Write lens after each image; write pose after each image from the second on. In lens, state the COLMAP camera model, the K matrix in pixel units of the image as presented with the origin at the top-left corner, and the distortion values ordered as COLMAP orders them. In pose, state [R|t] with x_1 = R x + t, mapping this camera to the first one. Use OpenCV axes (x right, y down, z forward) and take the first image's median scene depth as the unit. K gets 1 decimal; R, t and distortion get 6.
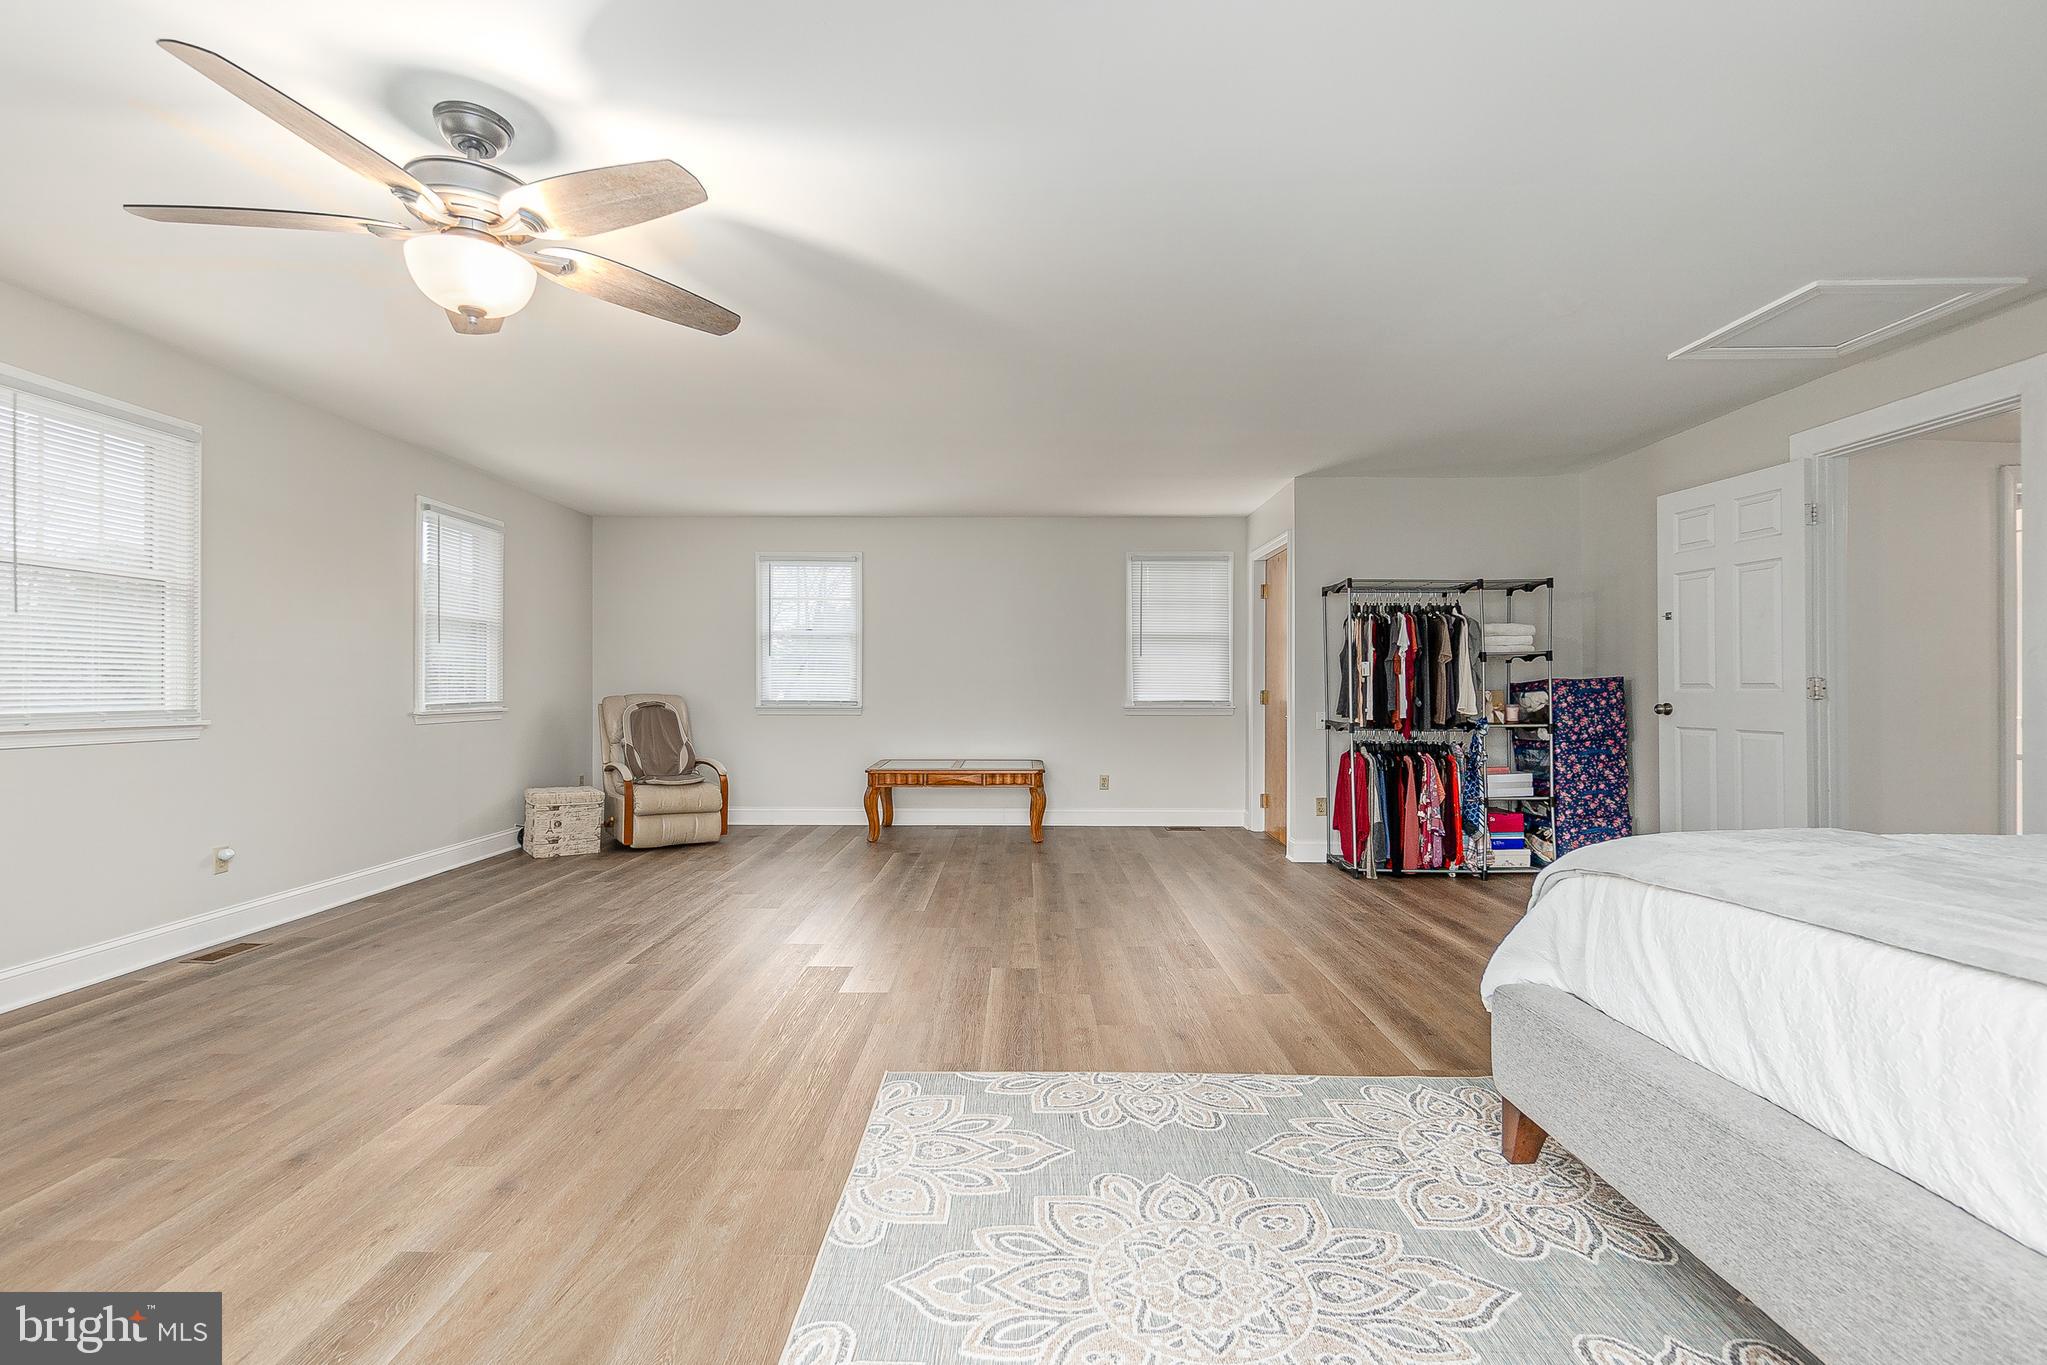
lens RADIAL K [[899.1, 0, 1015.5], [0, 899.1, 686.8], [0, 0, 1]] dist [-0.004878, 0.000018]
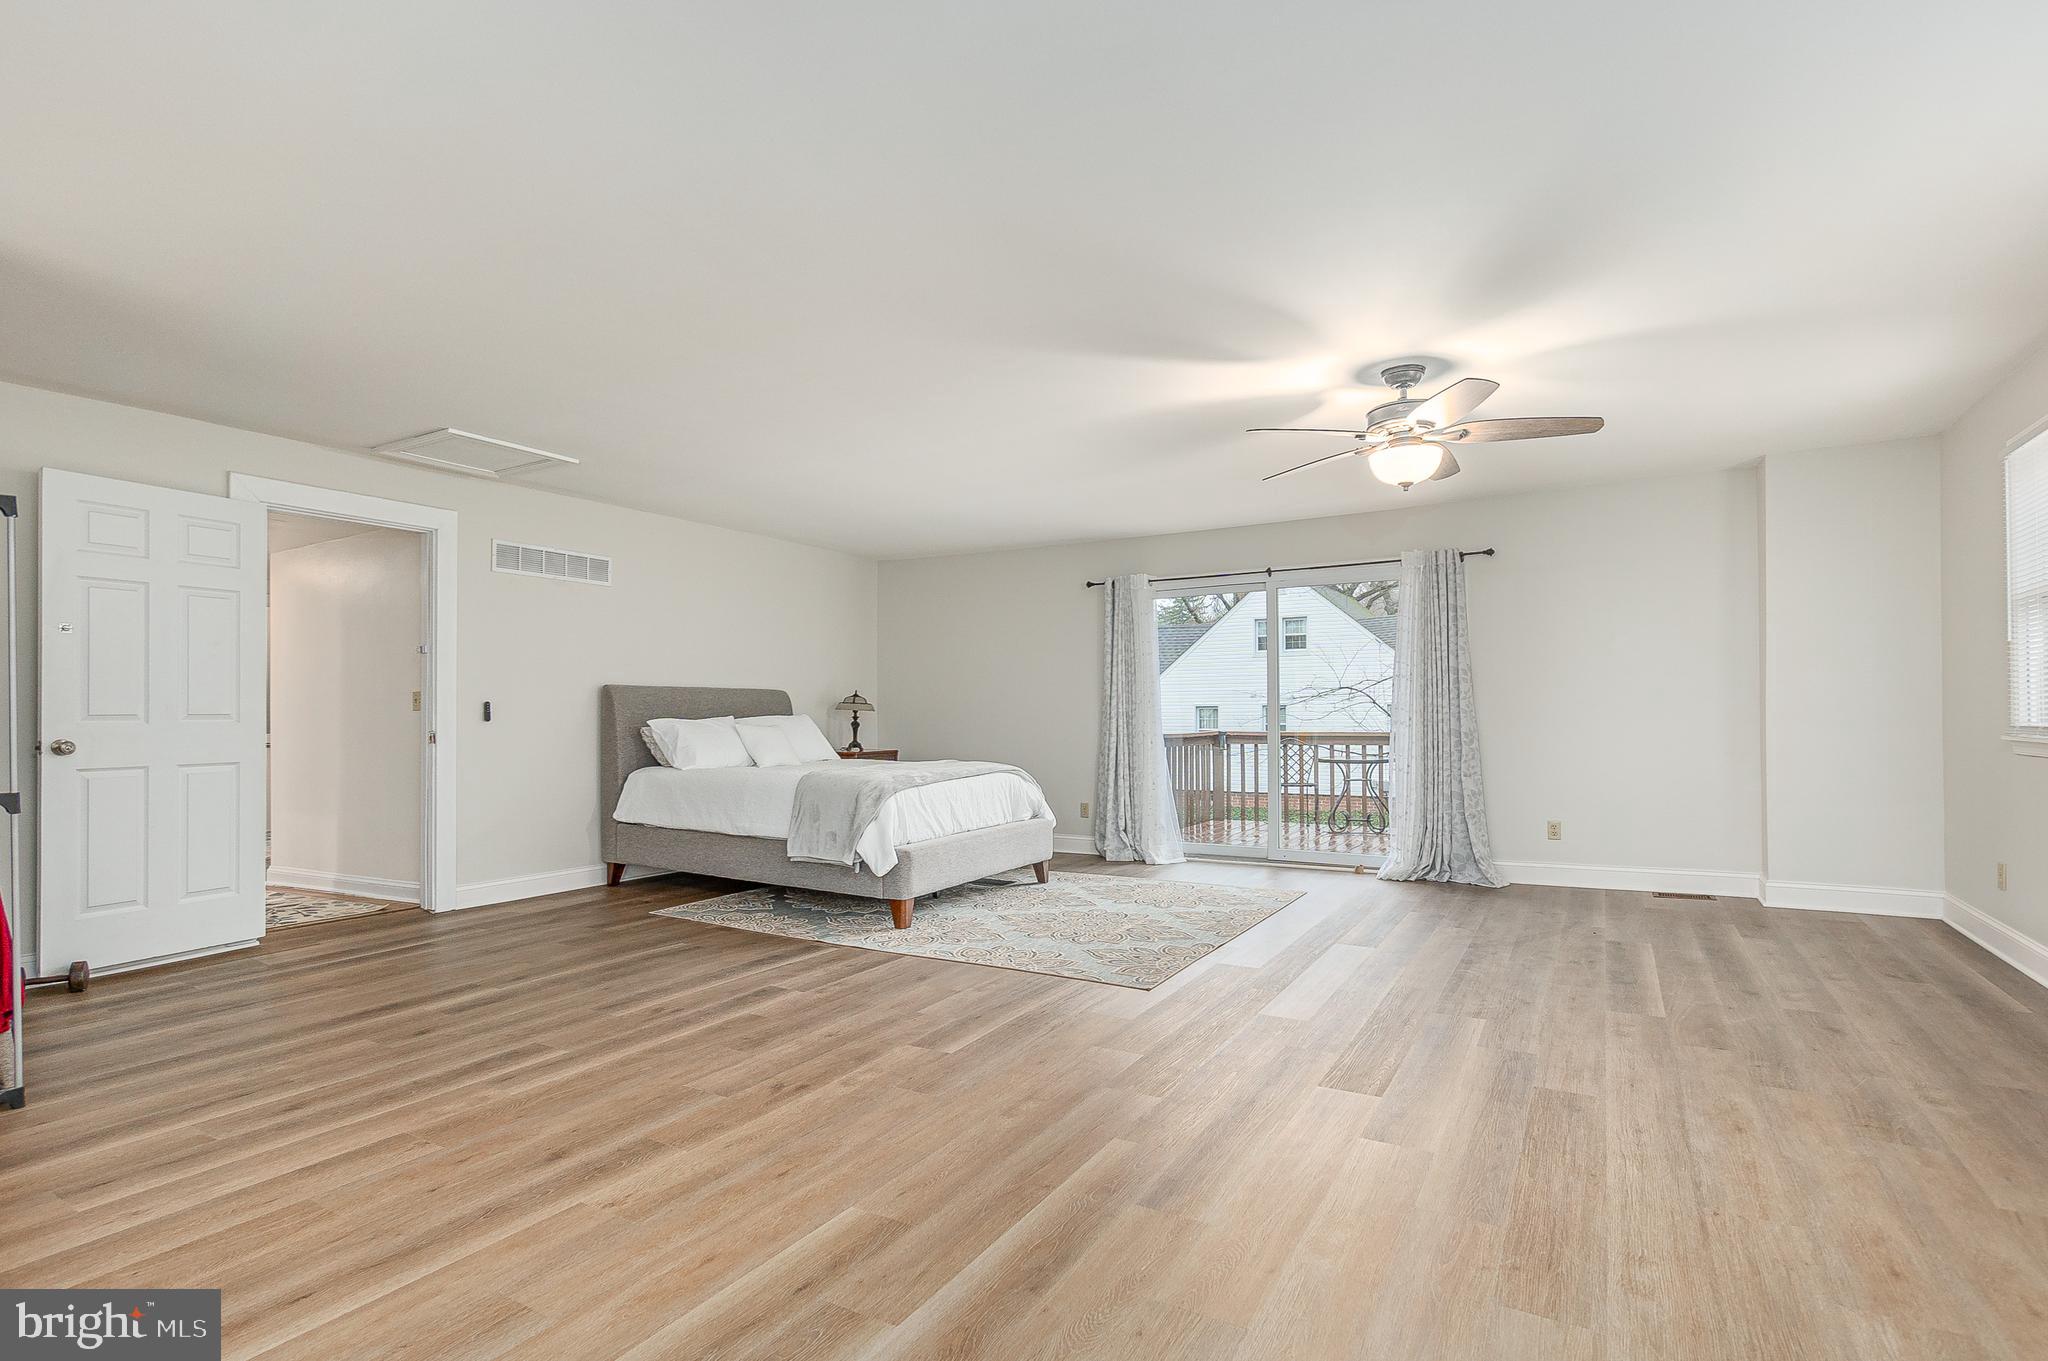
lens RADIAL K [[1020.3, 0, 1016.5], [0, 1020.3, 691.8], [0, 0, 1]] dist [0.001160, 0.000201]
pose [[-0.868158, 0.017251, 0.495987, -0.372833], [0.008396, 0.999763, -0.020078, 0.001265], [-0.496216, -0.013267, -0.868098, 1.220431]]
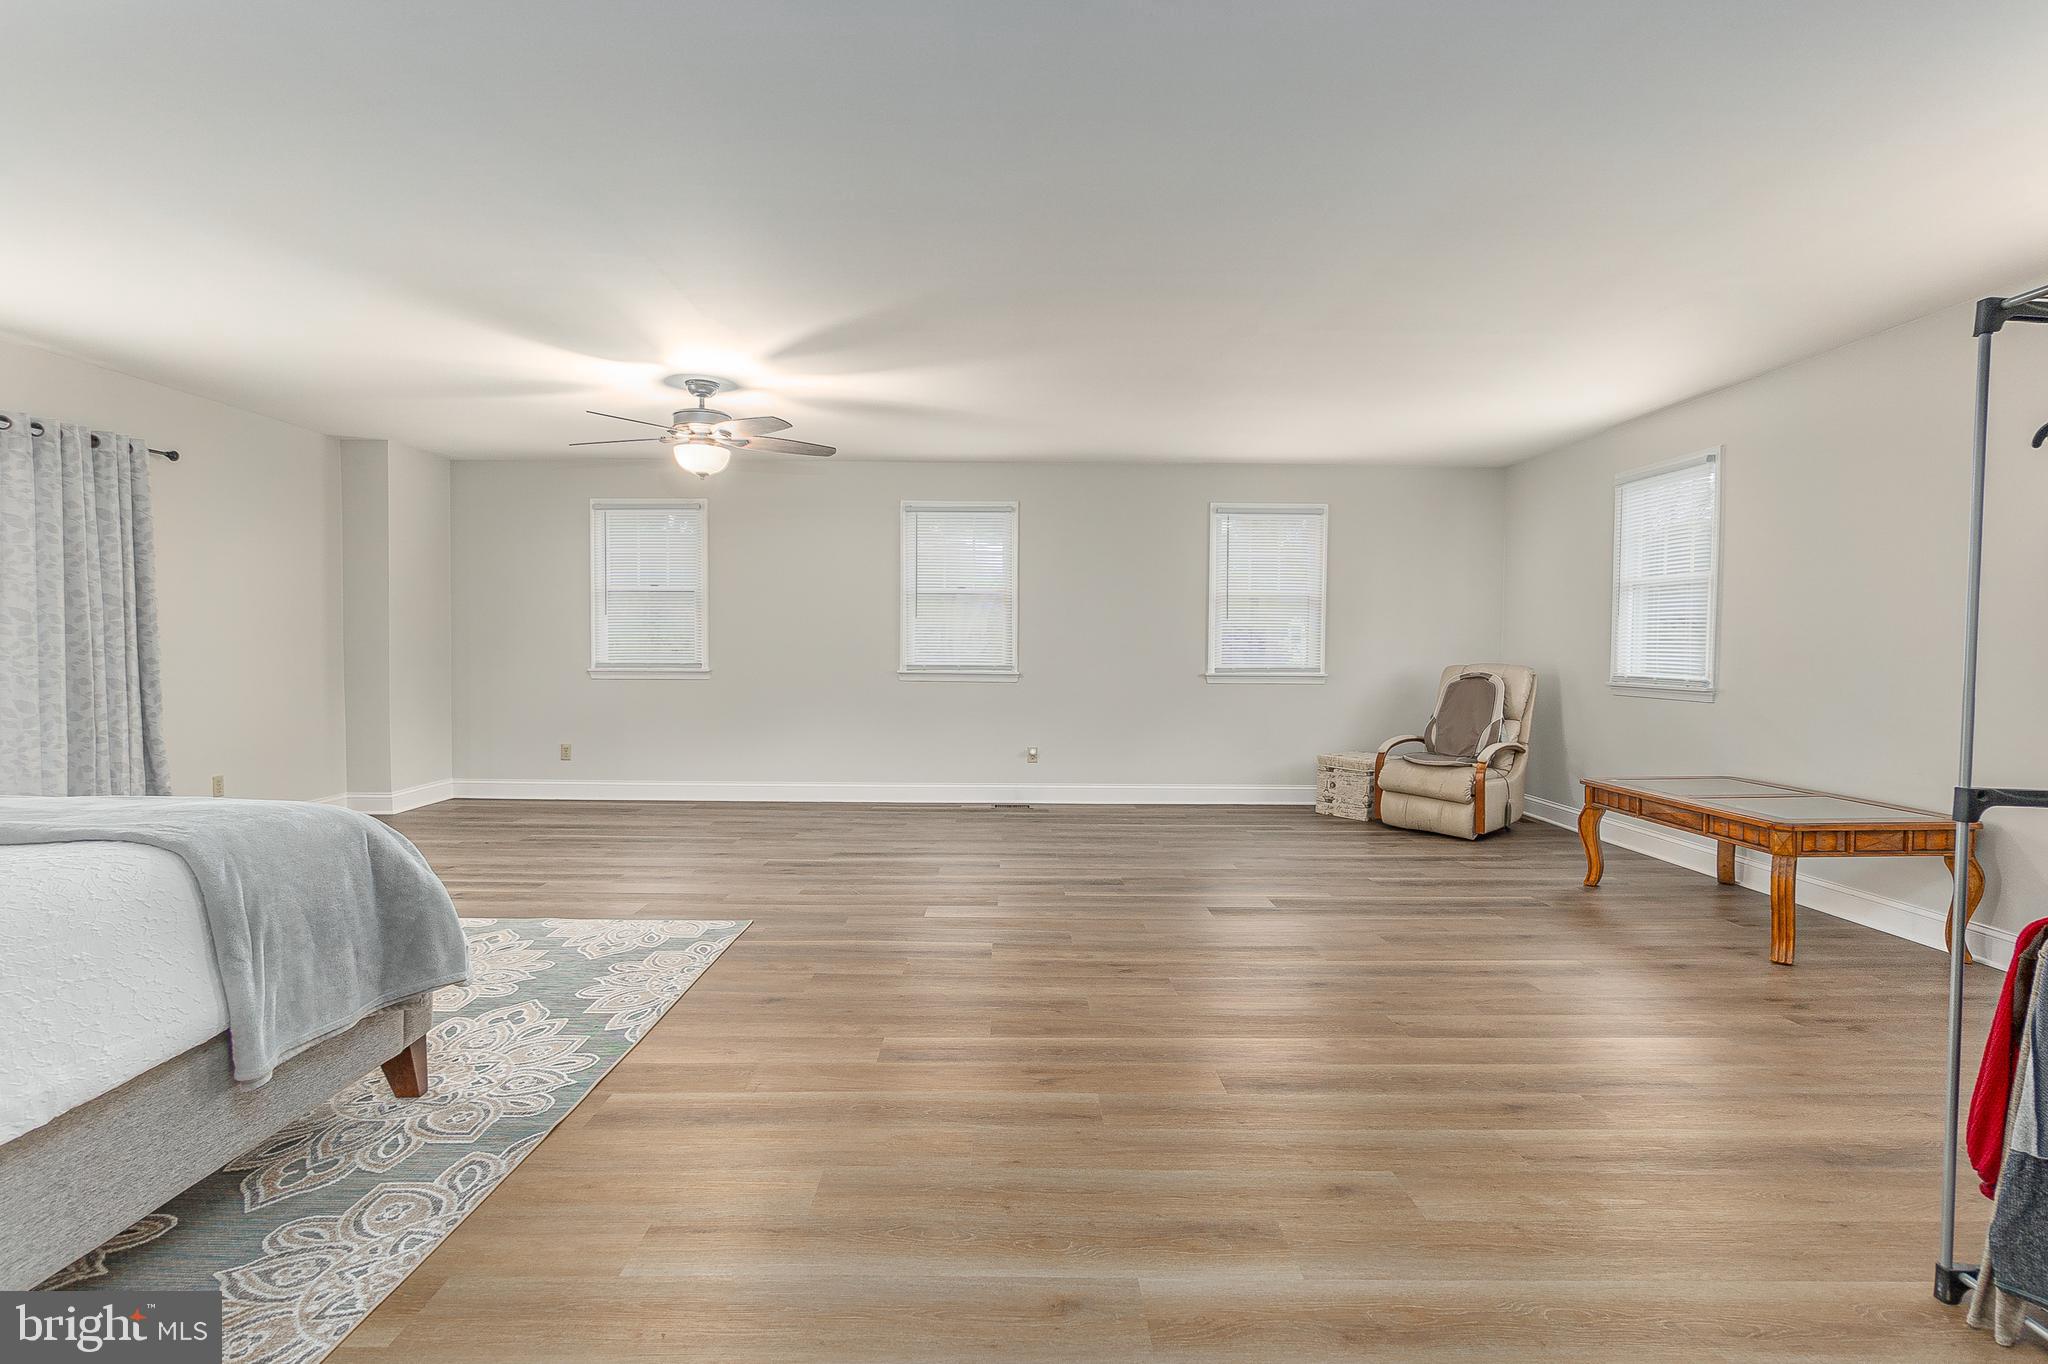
lens RADIAL K [[966.0, 0, 1015.1], [0, 966.0, 681.4], [0, 0, 1]] dist [-0.003005, -0.000338]
pose [[0.033909, 0.033485, -0.998864, 0.693741], [-0.007027, 0.999422, 0.033265, -0.004288], [0.999400, 0.005891, 0.034125, 0.675234]]
